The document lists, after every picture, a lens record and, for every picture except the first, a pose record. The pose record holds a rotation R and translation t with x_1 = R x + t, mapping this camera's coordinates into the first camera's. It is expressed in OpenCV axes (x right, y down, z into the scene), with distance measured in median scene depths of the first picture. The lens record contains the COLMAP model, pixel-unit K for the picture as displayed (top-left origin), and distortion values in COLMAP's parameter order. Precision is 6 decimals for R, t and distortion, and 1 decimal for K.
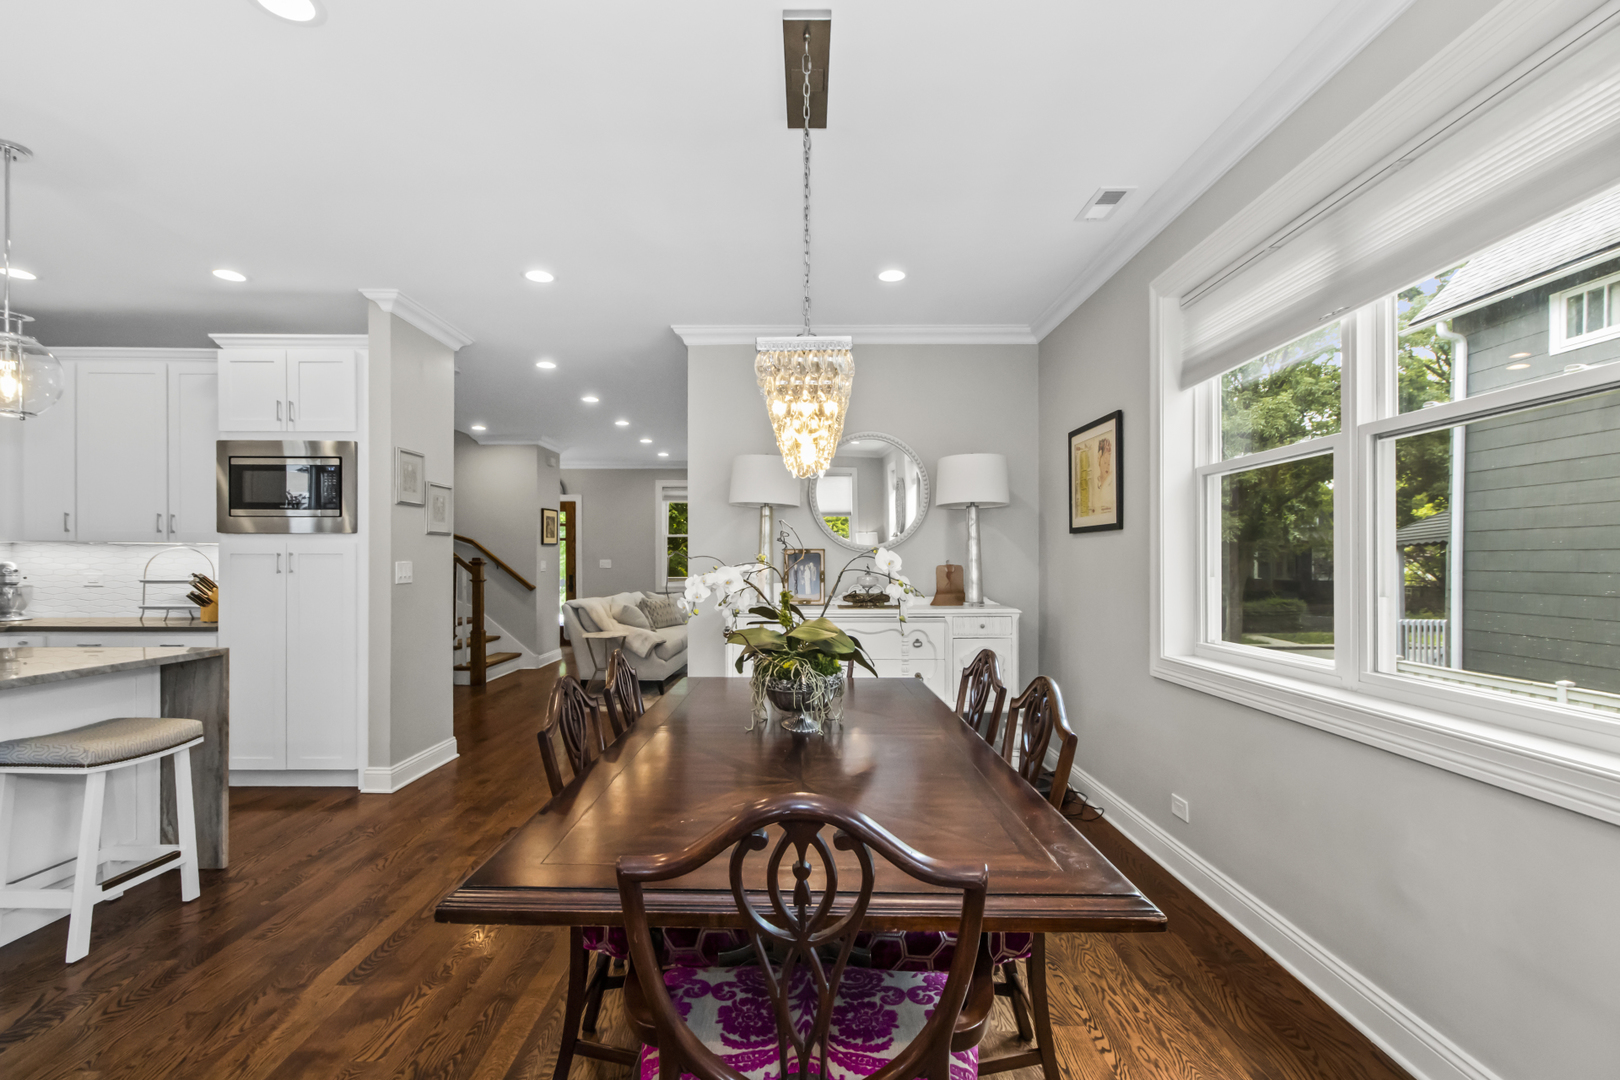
lens RADIAL K [[748.6, 0, 806.0], [0, 748.6, 509.9], [0, 0, 1]] dist [0.001474, 0.000706]
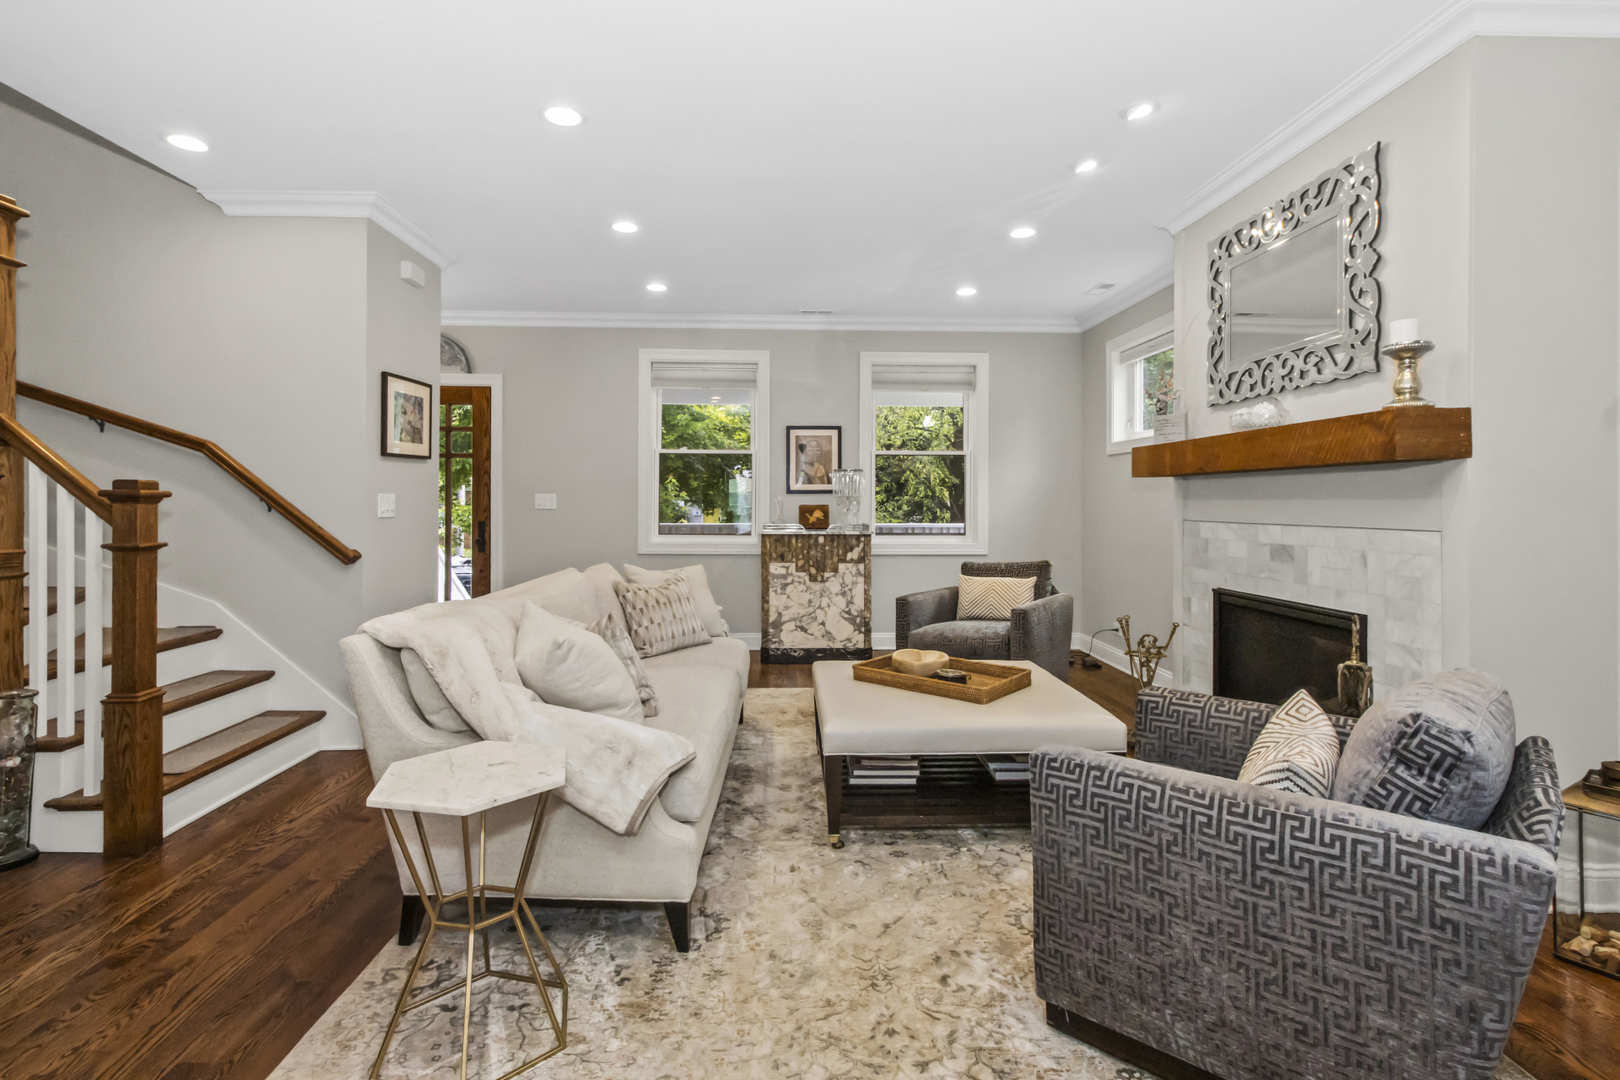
lens RADIAL K [[748.6, 0, 806.0], [0, 748.6, 509.9], [0, 0, 1]] dist [0.001474, 0.000706]
pose [[0.999211, 0.014984, 0.036773, -0.121385], [-0.017889, 0.996636, 0.079983, 0.038609], [-0.035451, -0.080577, 0.996118, 0.553021]]
